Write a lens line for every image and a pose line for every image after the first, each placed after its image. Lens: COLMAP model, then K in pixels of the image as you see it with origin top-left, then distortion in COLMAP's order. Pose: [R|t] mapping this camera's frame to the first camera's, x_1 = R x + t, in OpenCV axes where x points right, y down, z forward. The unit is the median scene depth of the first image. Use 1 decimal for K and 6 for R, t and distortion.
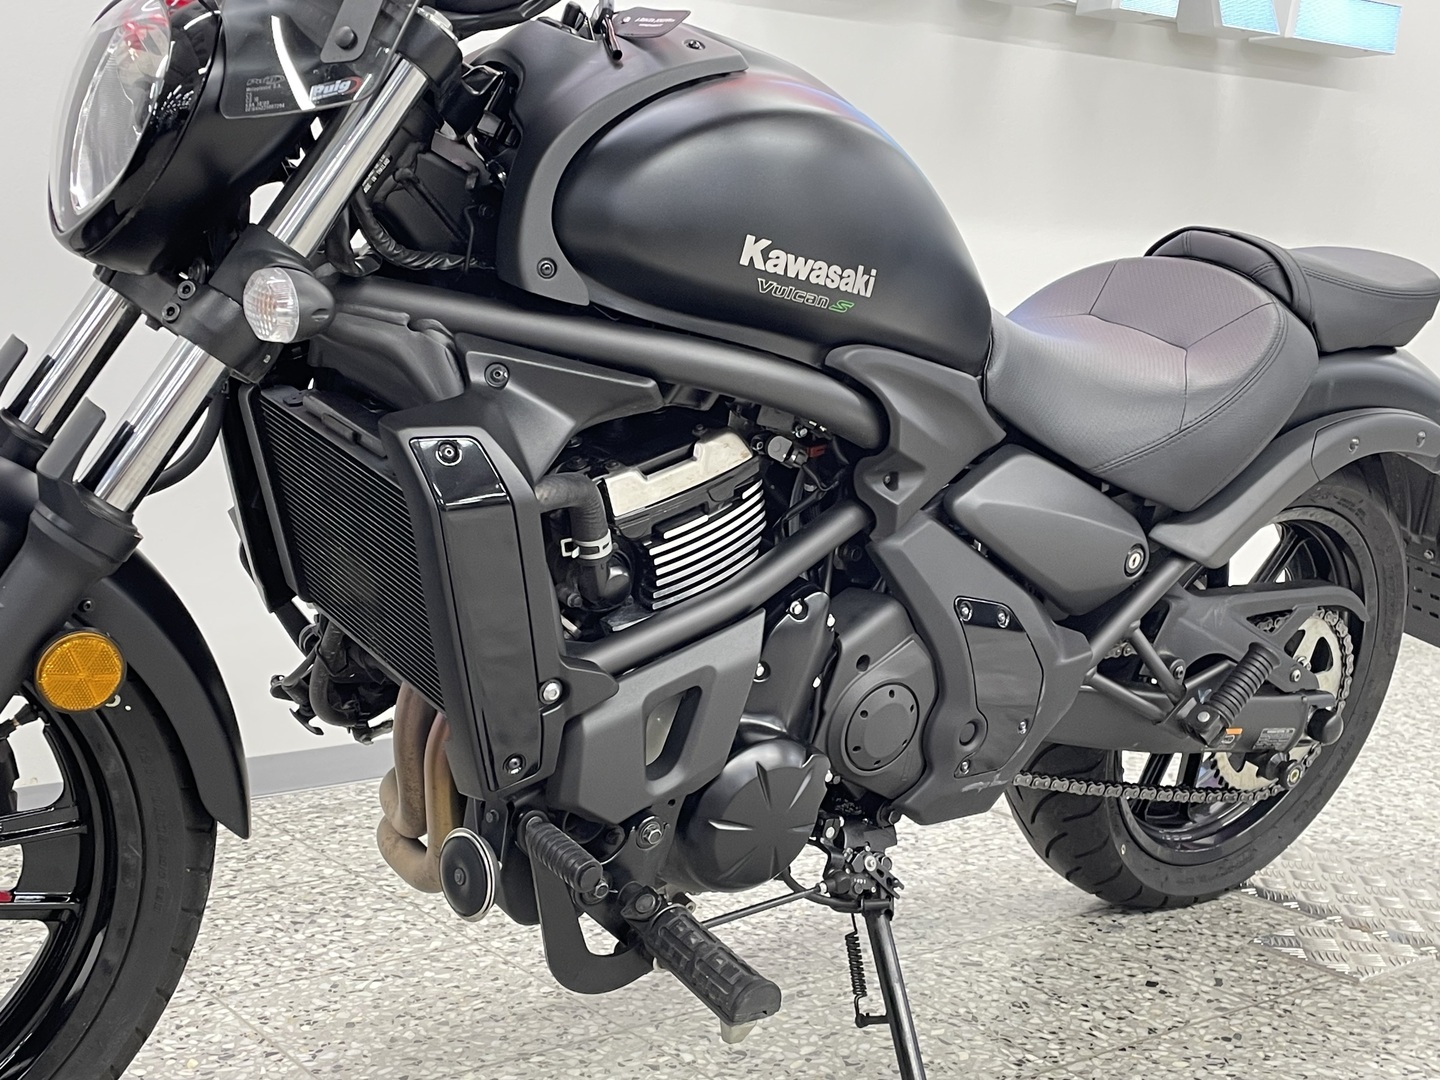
lens RADIAL K [[1872.9, 0, 724.0], [0, 1872.9, 541.1], [0, 0, 1]] dist [0.063916, 0.000000]
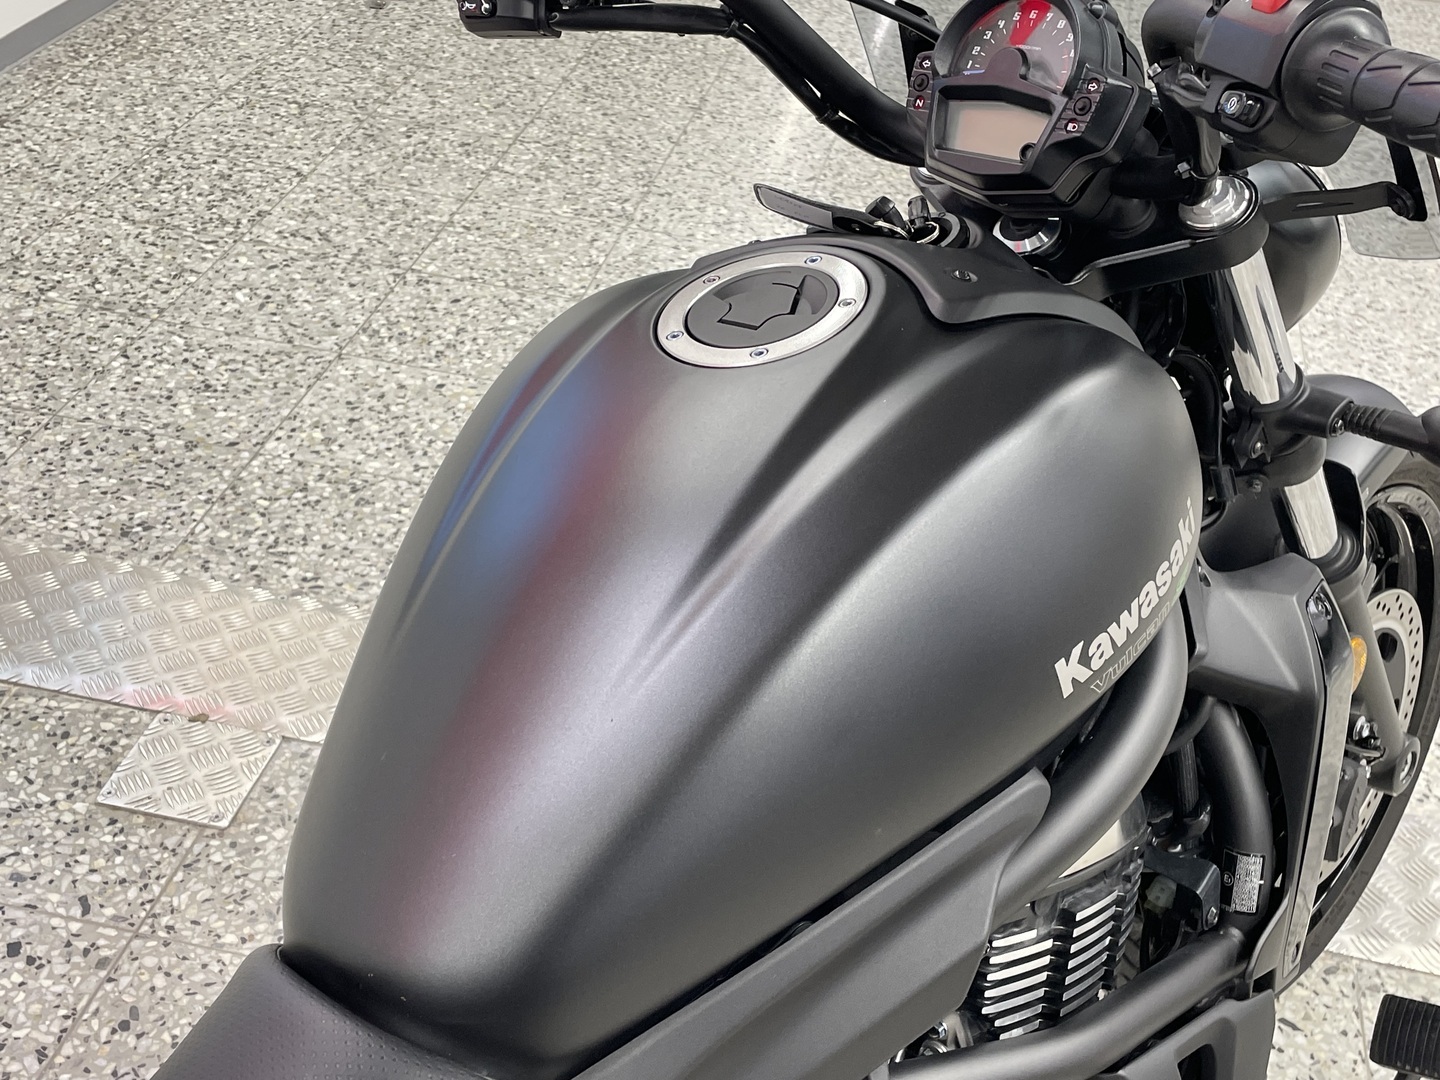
lens RADIAL K [[1707.7, 0, 732.4], [0, 1707.7, 531.4], [0, 0, 1]] dist [0.064166, 0.000000]
pose [[0.749875, -0.354582, 0.558533, 0.113116], [0.025007, 0.858830, 0.511651, -0.416756], [-0.661107, -0.369707, 0.652882, 0.376759]]
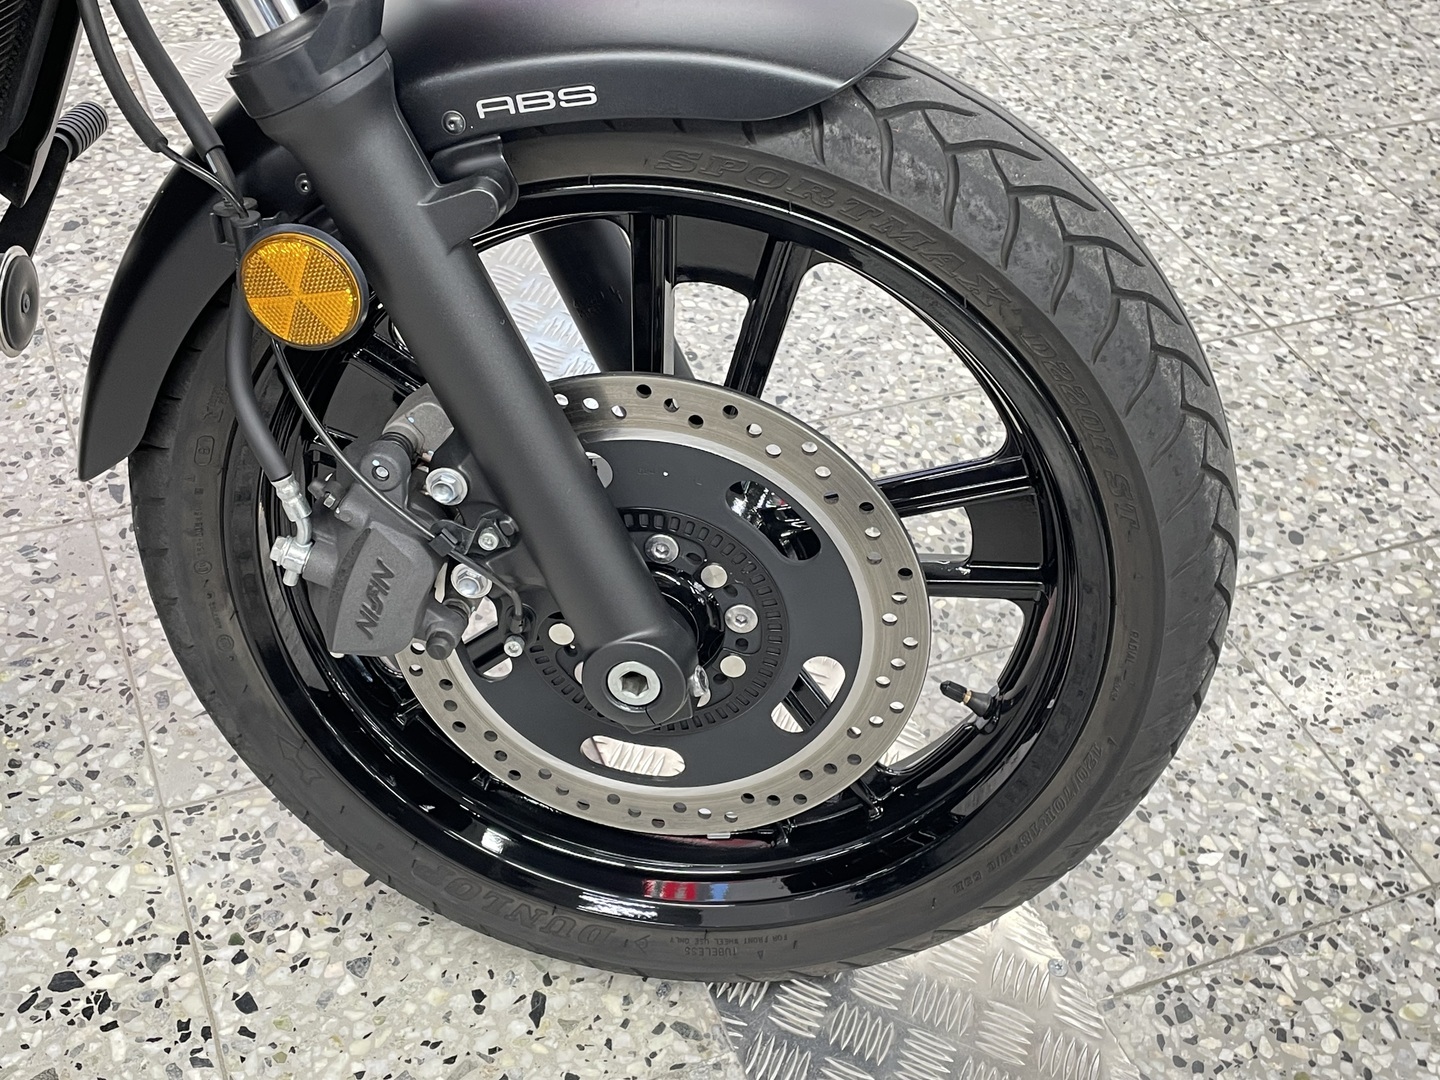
lens RADIAL K [[1707.7, 0, 719.6], [0, 1707.7, 522.1], [0, 0, 1]] dist [0.064166, 0.000000]
pose [[0.967178, 0.220284, -0.126658, 0.936248], [-0.107019, 0.805225, 0.583232, -0.172353], [0.230465, -0.550535, 0.802370, 0.311440]]
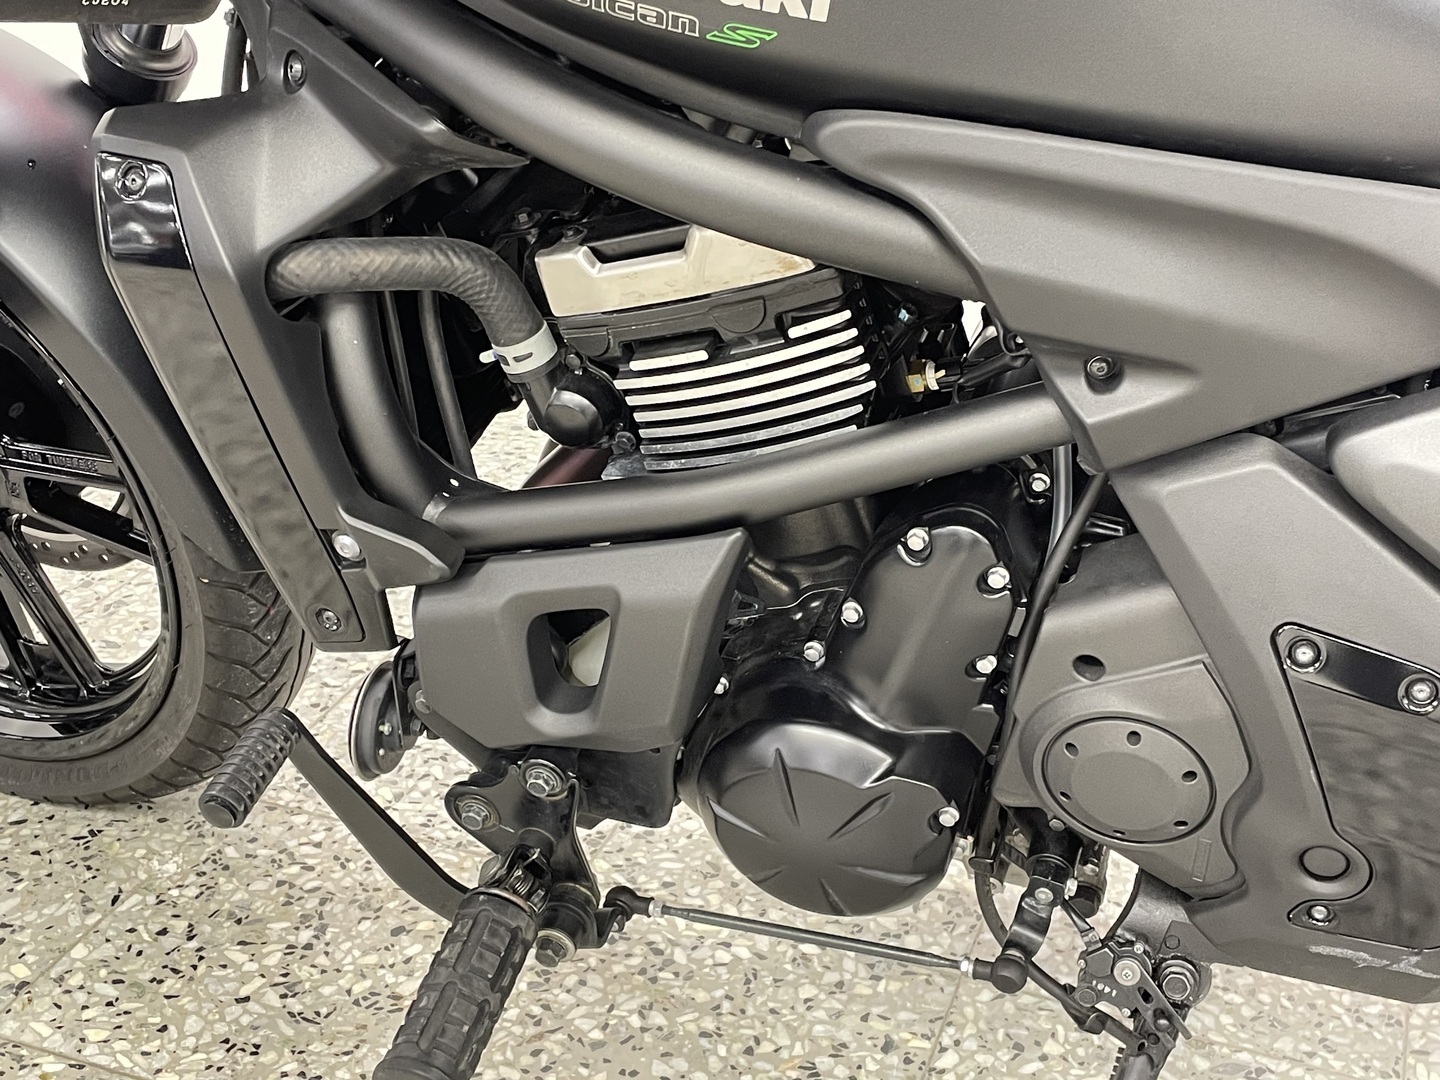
lens RADIAL K [[1872.9, 0, 726.8], [0, 1872.9, 559.1], [0, 0, 1]] dist [0.063916, 0.000000]
pose [[0.544215, 0.369632, -0.753128, 0.421821], [-0.123277, 0.923197, 0.364021, -0.153616], [0.829839, -0.105262, 0.547985, 0.604420]]
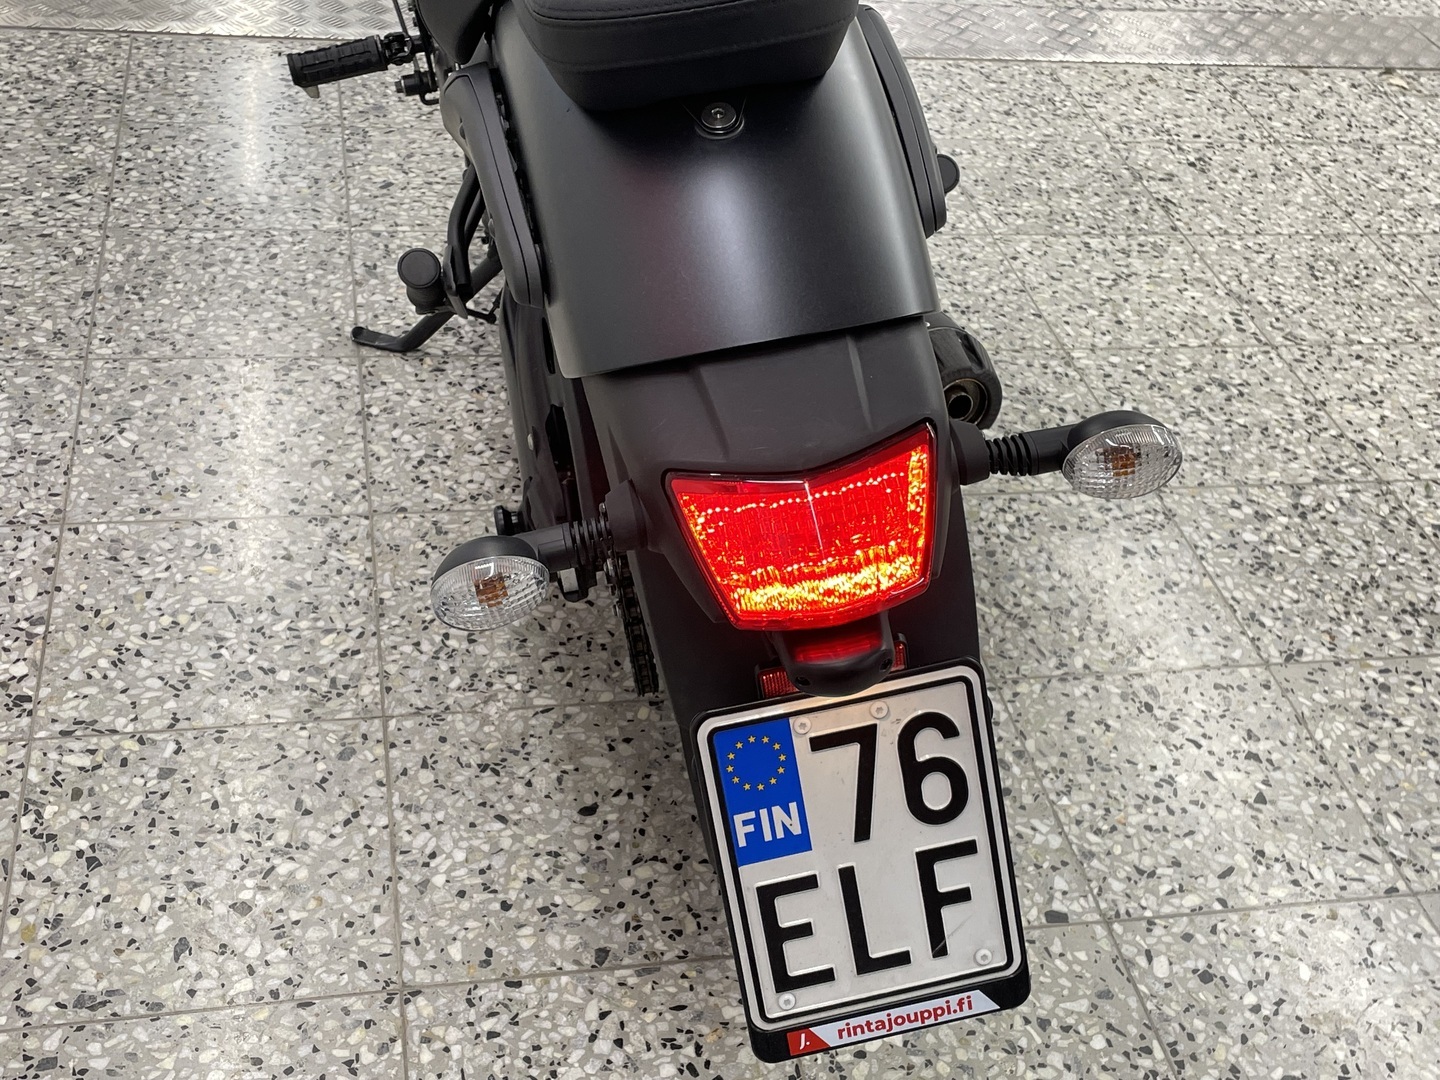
lens RADIAL K [[1707.7, 0, 729.1], [0, 1707.7, 515.1], [0, 0, 1]] dist [0.064166, 0.000000]
pose [[0.428916, -0.539748, 0.724364, -0.879784], [0.009878, 0.804623, 0.593703, -0.336698], [-0.903290, -0.247494, 0.350448, 0.419556]]
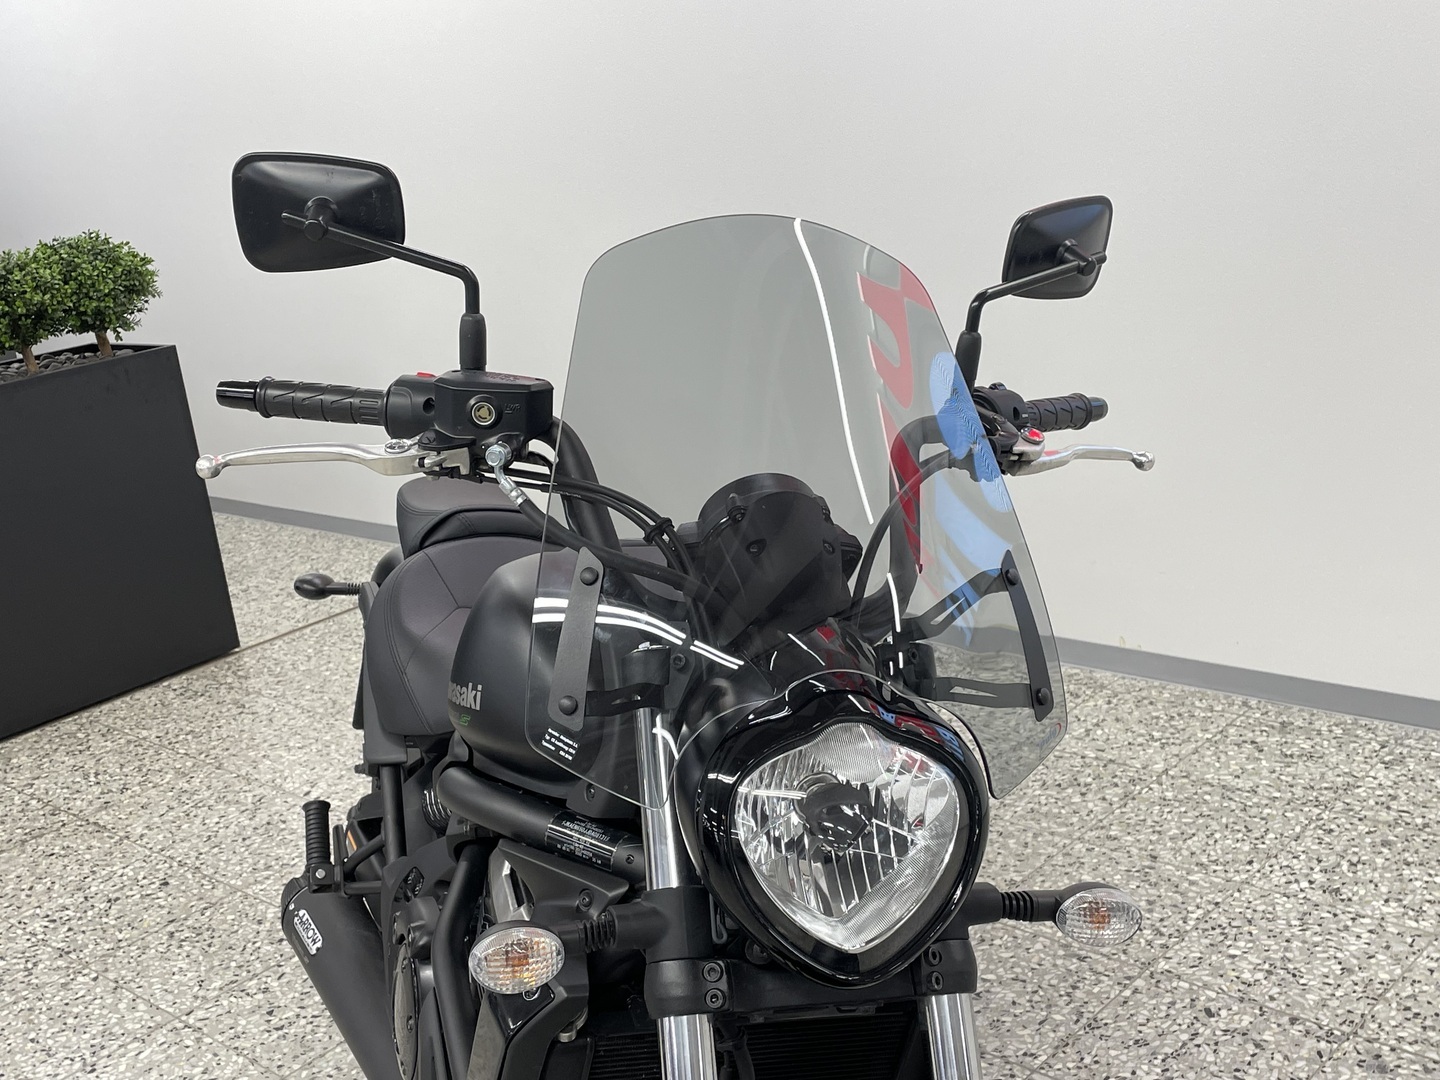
lens RADIAL K [[1707.7, 0, 699.9], [0, 1707.7, 546.0], [0, 0, 1]] dist [0.064166, 0.000000]
pose [[0.161651, 0.232185, -0.959145, 1.364932], [0.000987, 0.971889, 0.235436, -0.430001], [0.986847, -0.039005, 0.156878, 0.609272]]
